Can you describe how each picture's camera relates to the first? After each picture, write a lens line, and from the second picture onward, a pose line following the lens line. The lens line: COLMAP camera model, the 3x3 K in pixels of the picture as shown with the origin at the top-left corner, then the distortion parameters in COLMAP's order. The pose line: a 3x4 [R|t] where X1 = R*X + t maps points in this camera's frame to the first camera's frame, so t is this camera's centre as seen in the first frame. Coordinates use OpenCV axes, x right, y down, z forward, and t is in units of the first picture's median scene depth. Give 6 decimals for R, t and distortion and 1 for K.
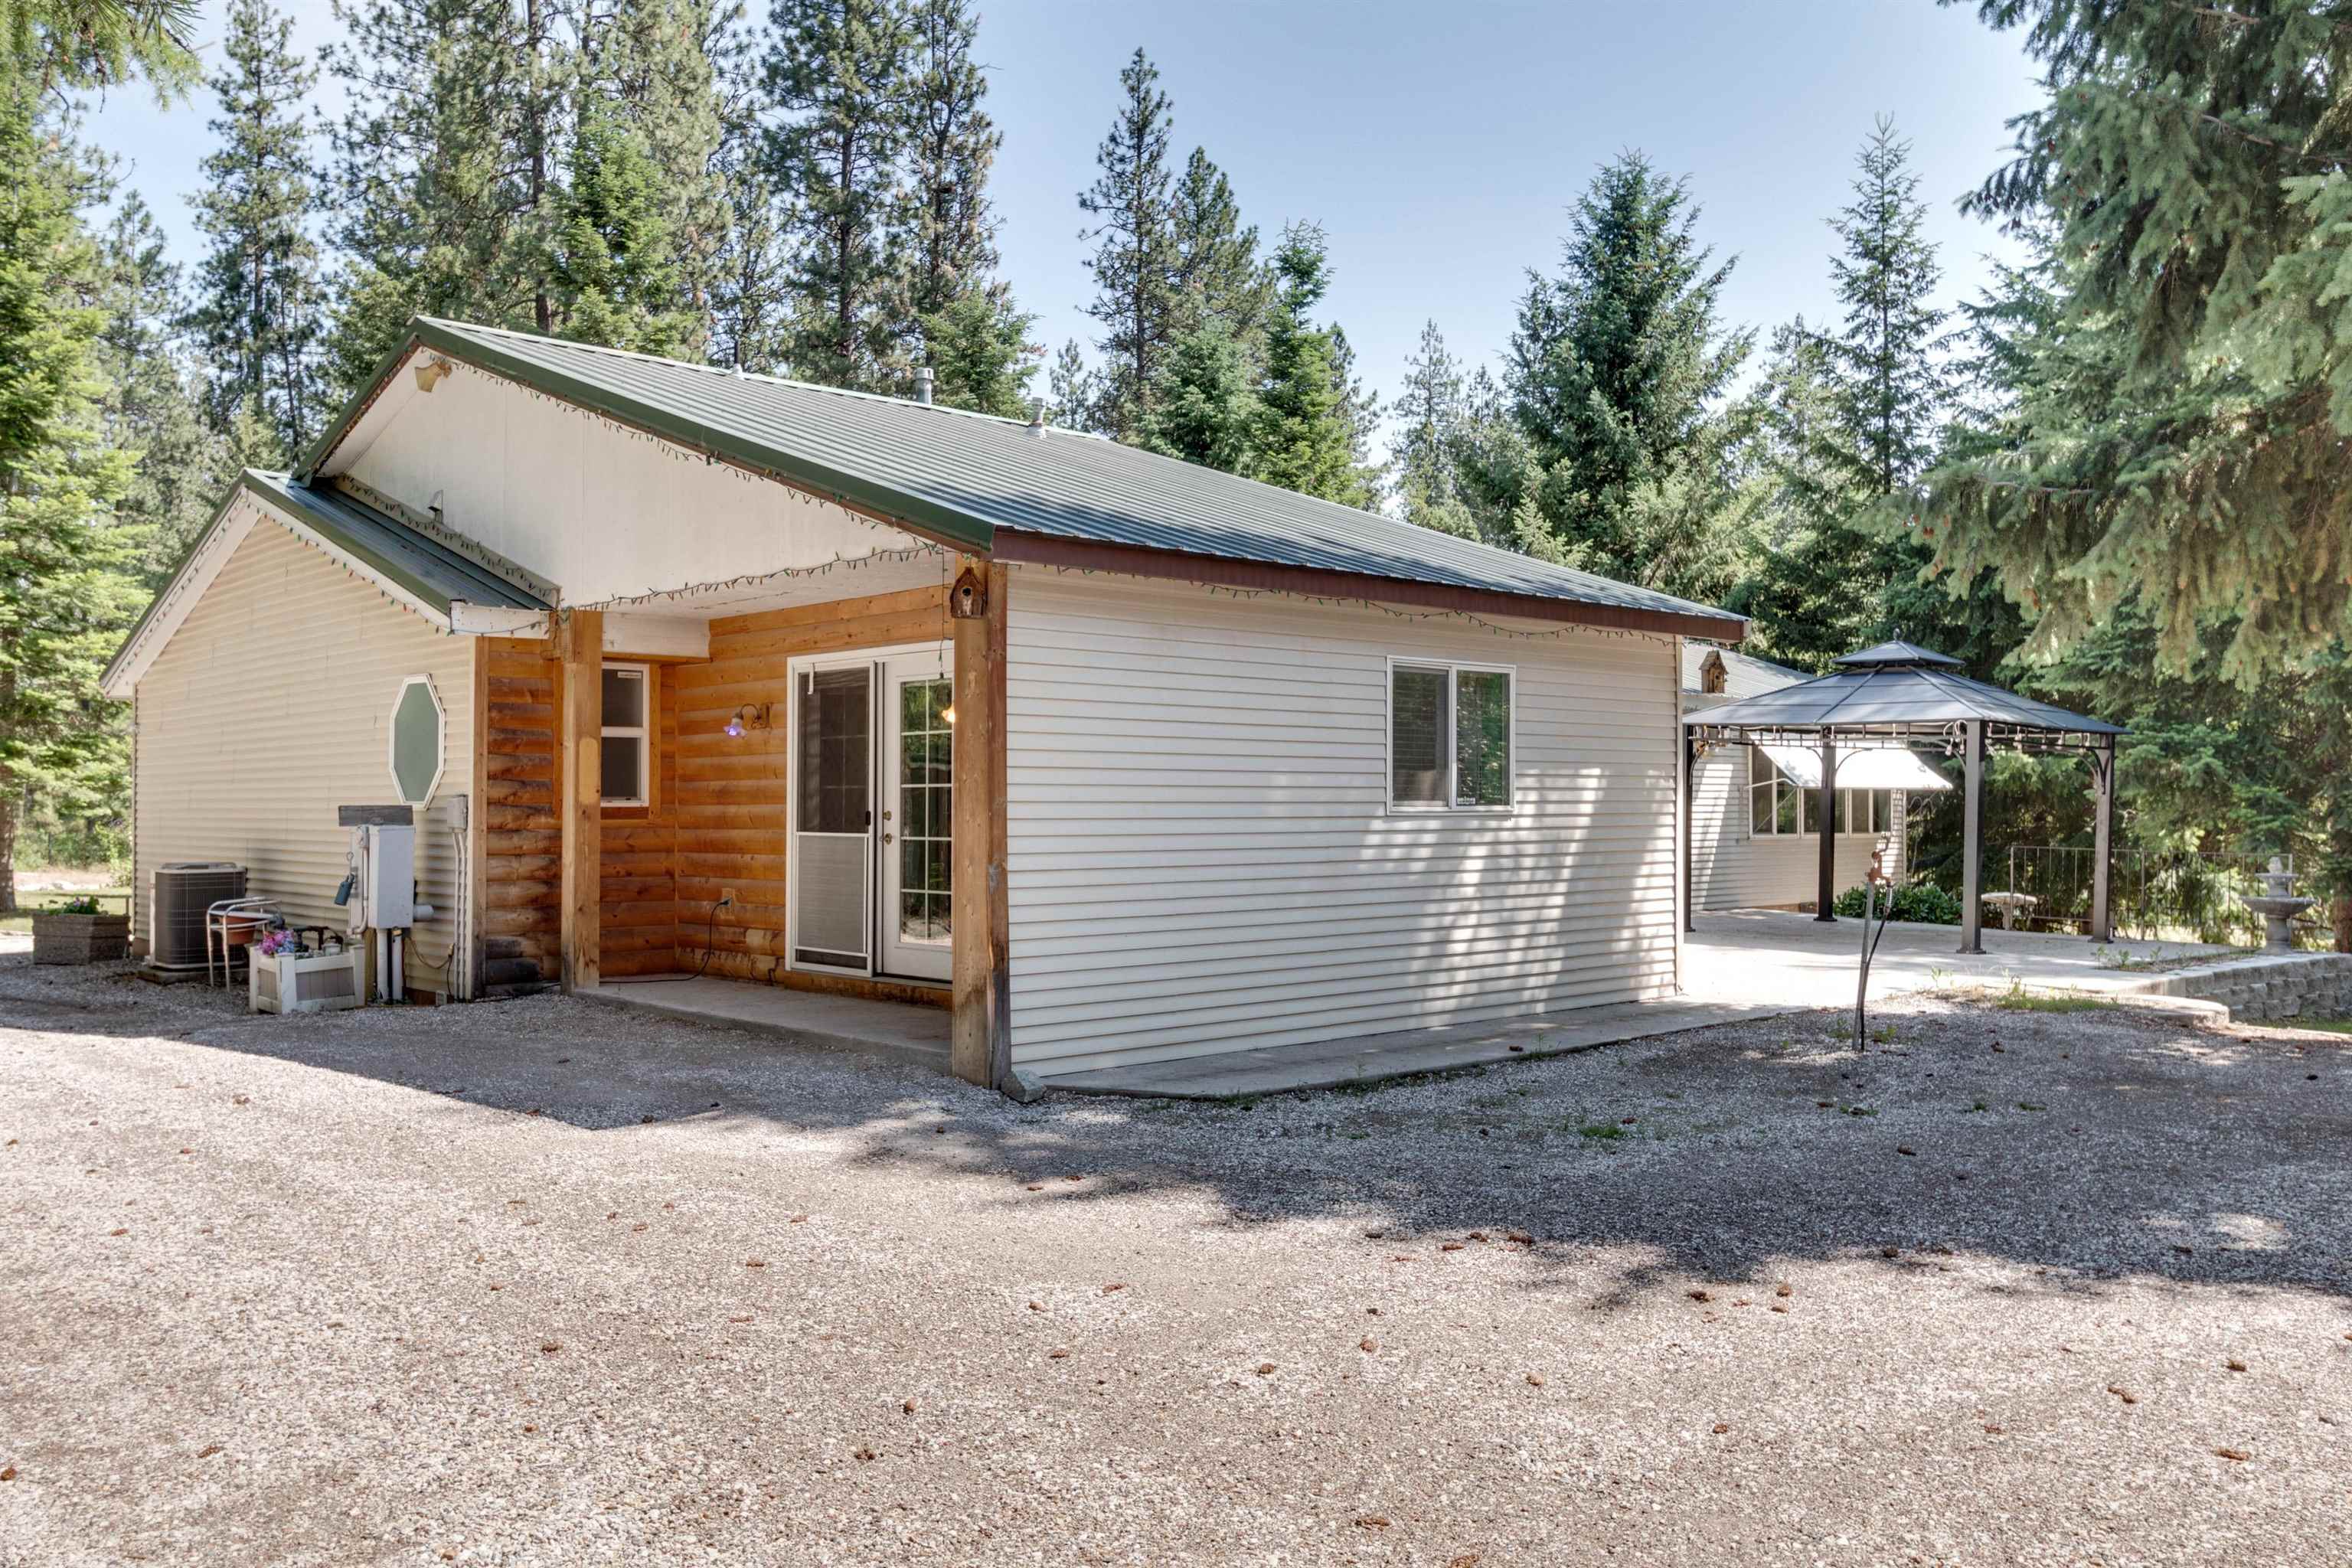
lens RADIAL K [[1844.4, 0, 1173.6], [0, 1844.4, 787.6], [0, 0, 1]] dist [-0.000182, -0.000033]
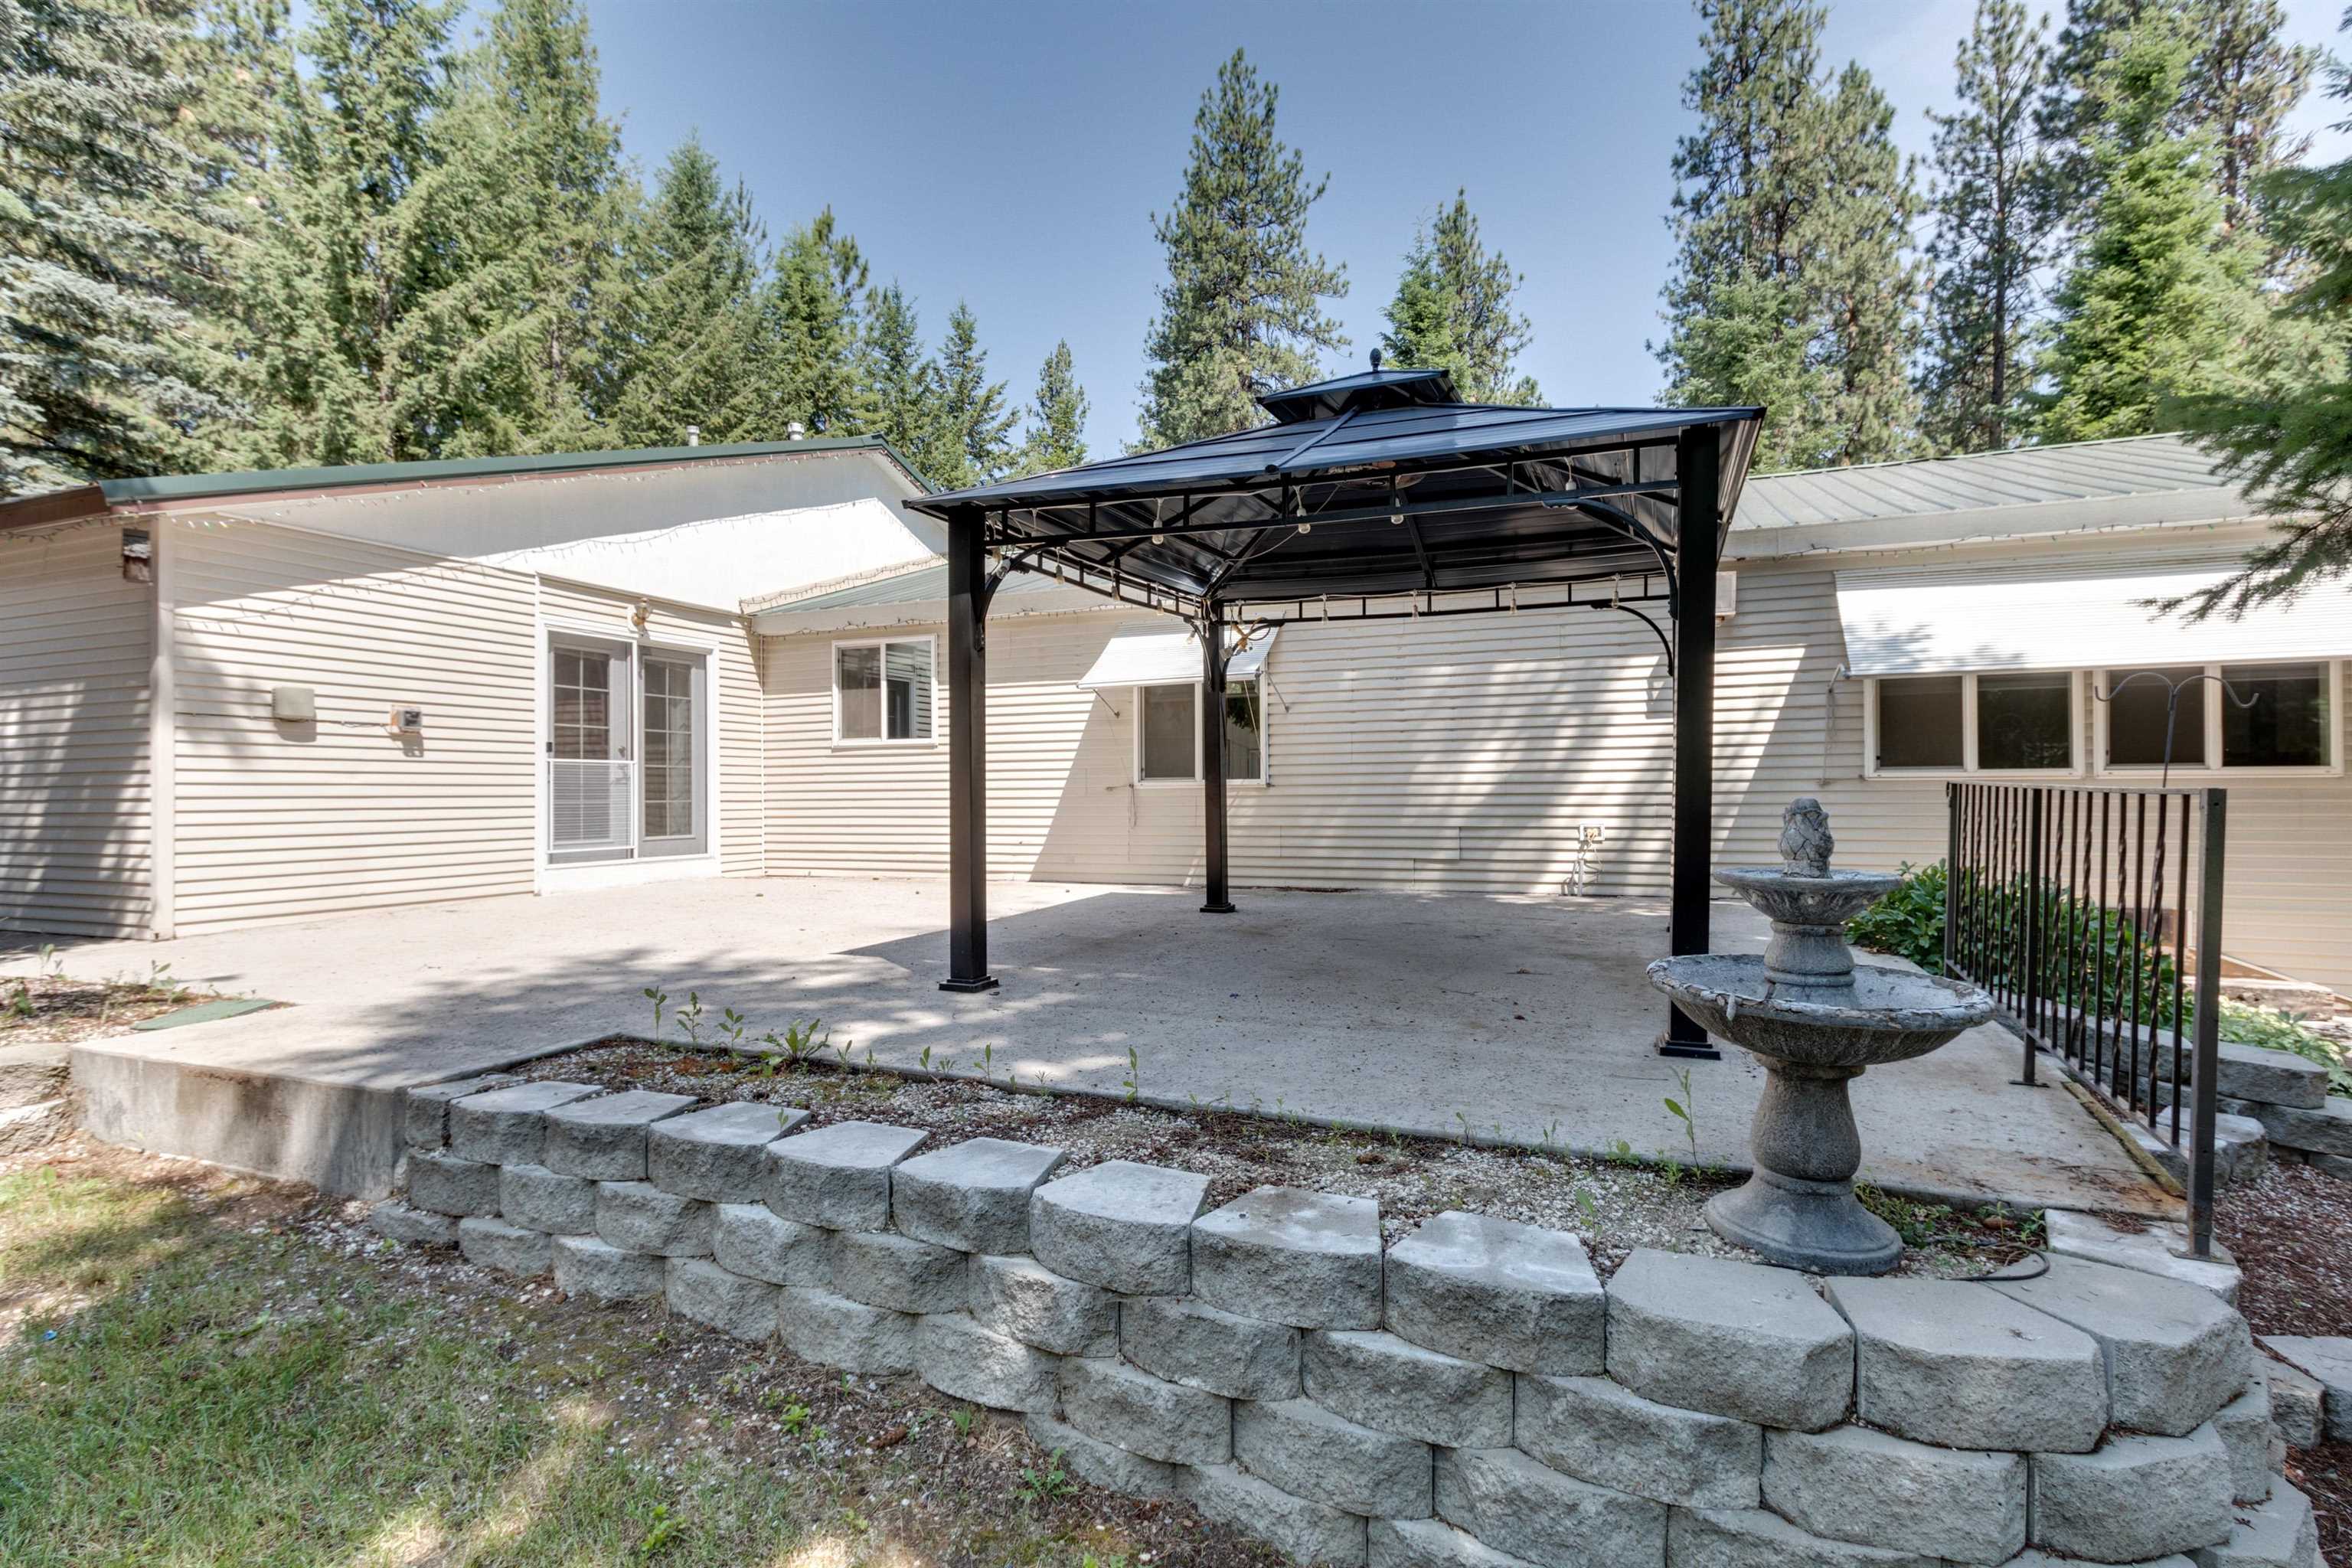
lens RADIAL K [[1164.3, 0, 1240.2], [0, 1164.3, 765.5], [0, 0, 1]] dist [0.002971, 0.000389]
pose [[0.412346, -0.032193, -0.910459, 1.050696], [0.008865, 0.999470, -0.031325, 0.064274], [0.910984, 0.004845, 0.412412, 1.335056]]
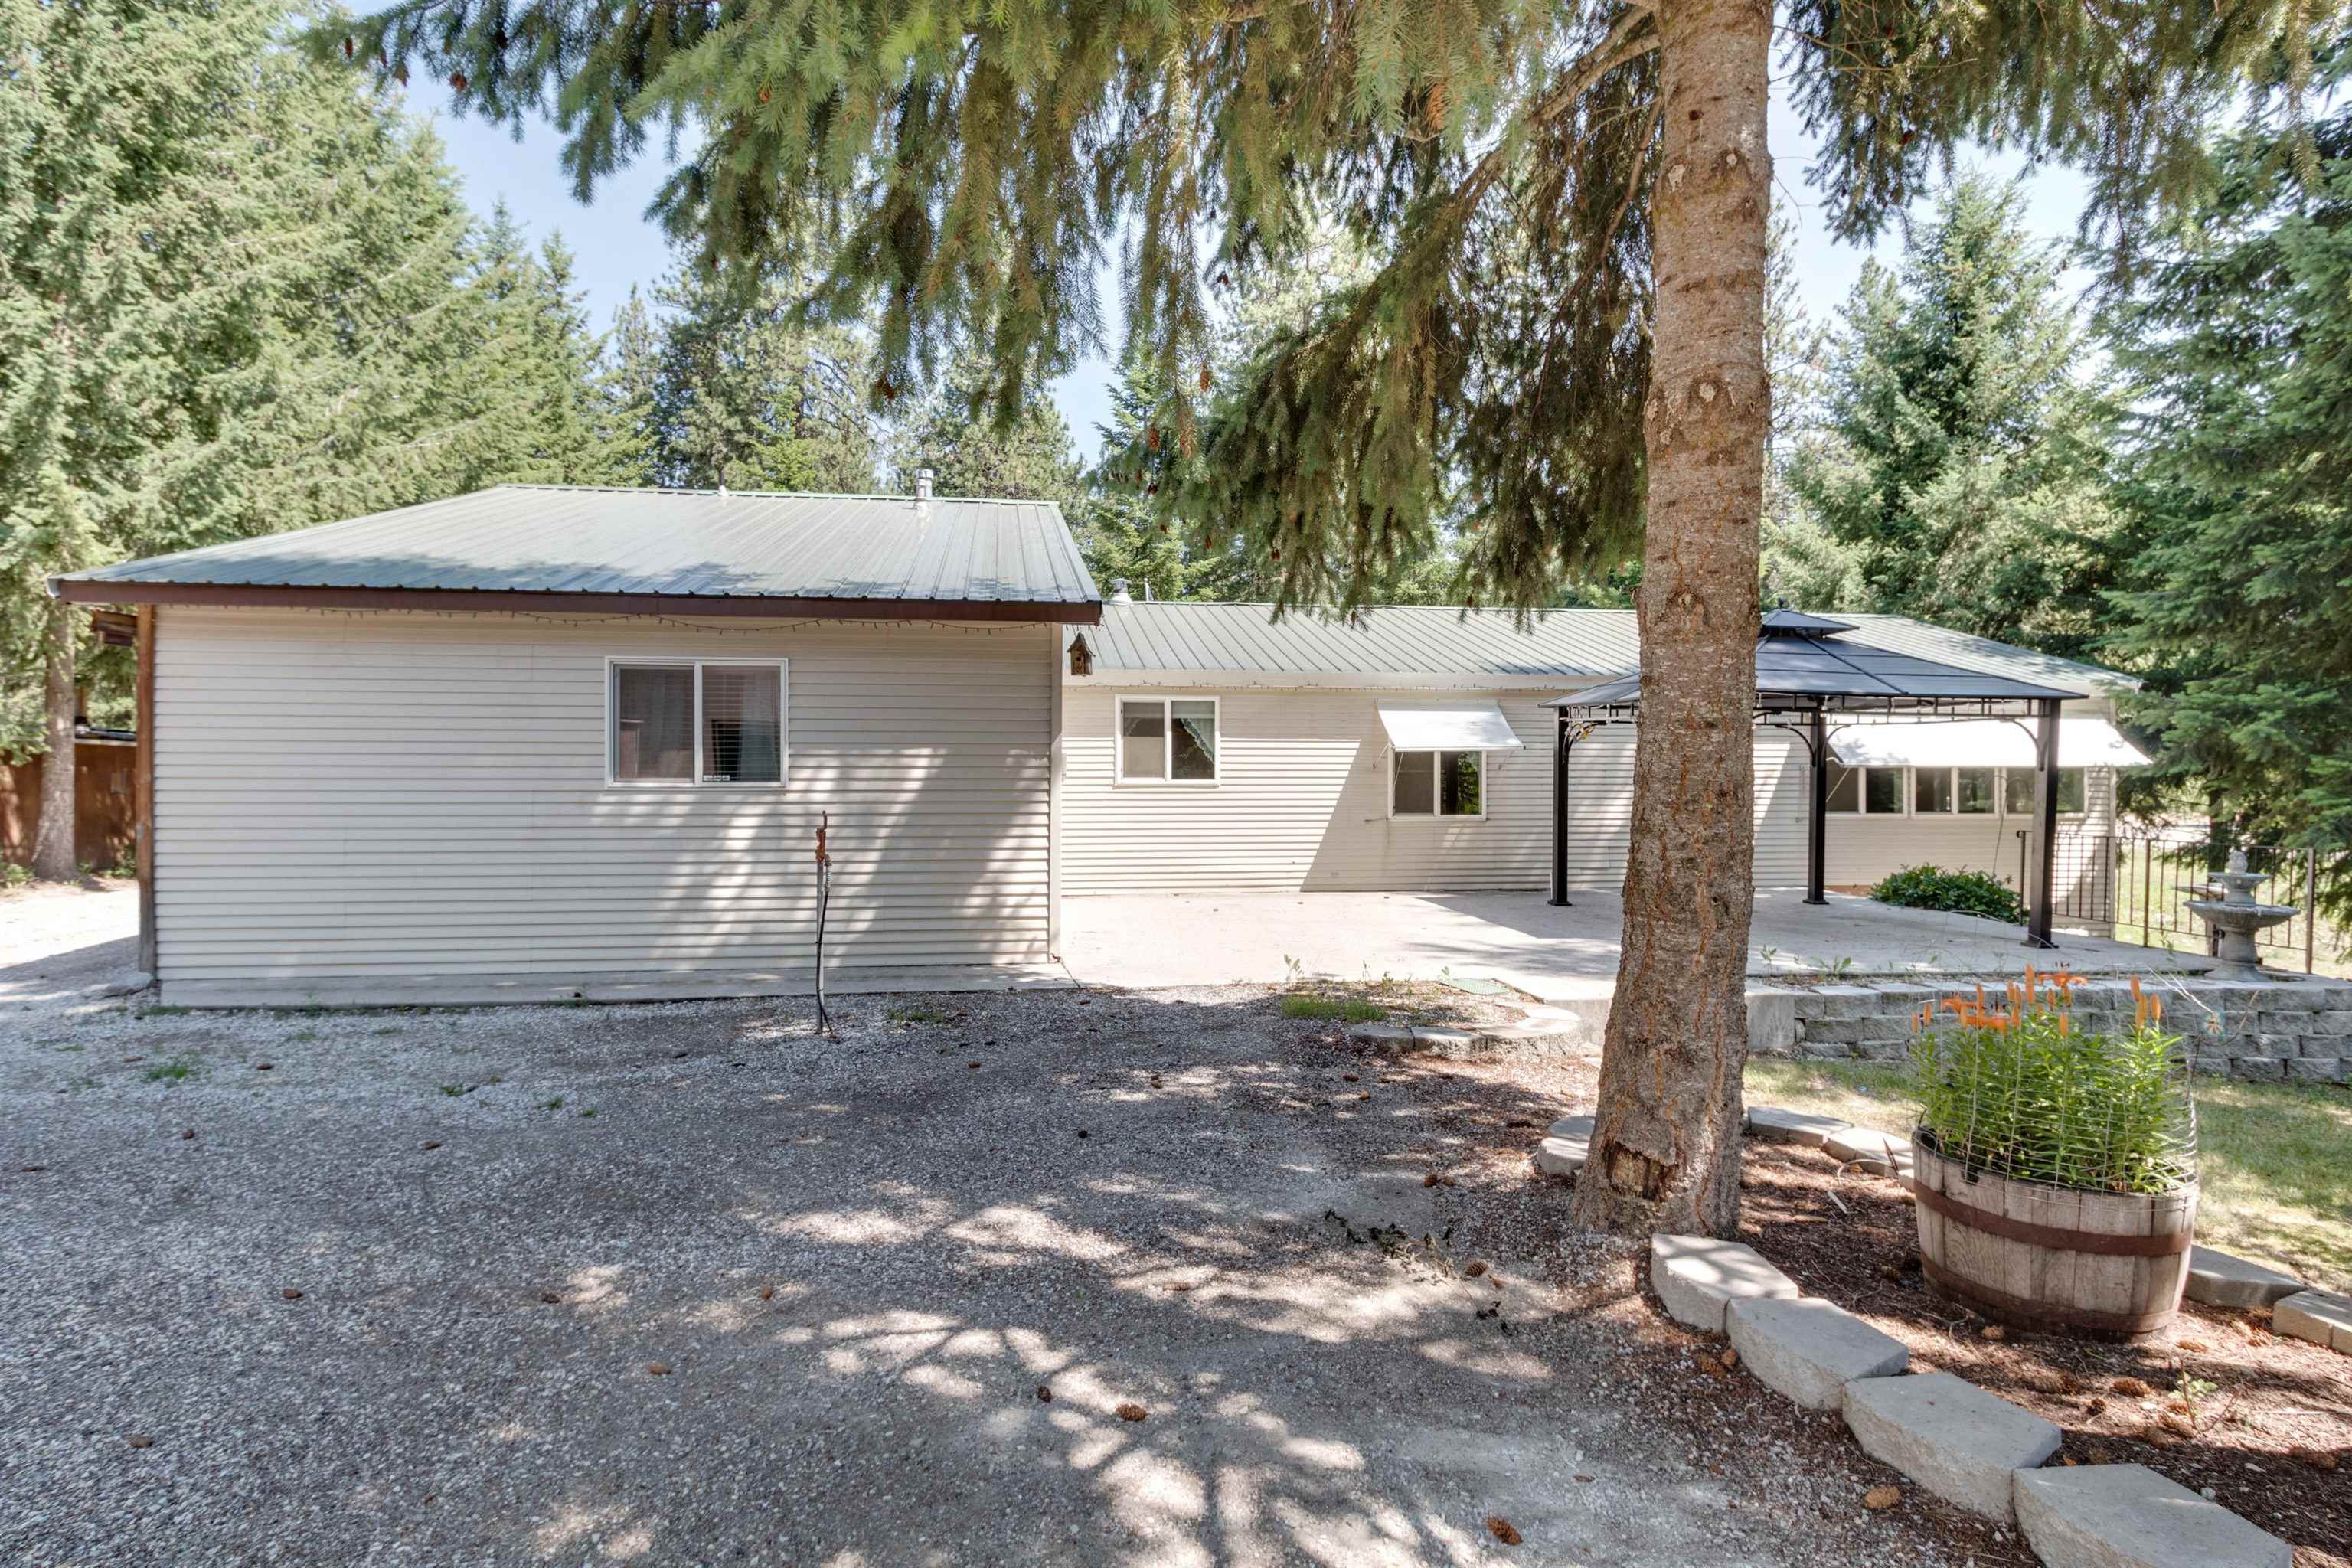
lens RADIAL K [[1188.0, 0, 1156.9], [0, 1188.0, 783.2], [0, 0, 1]] dist [0.005264, -0.001712]
pose [[0.812816, 0.003448, -0.582511, 0.740631], [0.001613, 0.999965, 0.008168, 0.004551], [0.582519, -0.007579, 0.812782, 0.502044]]
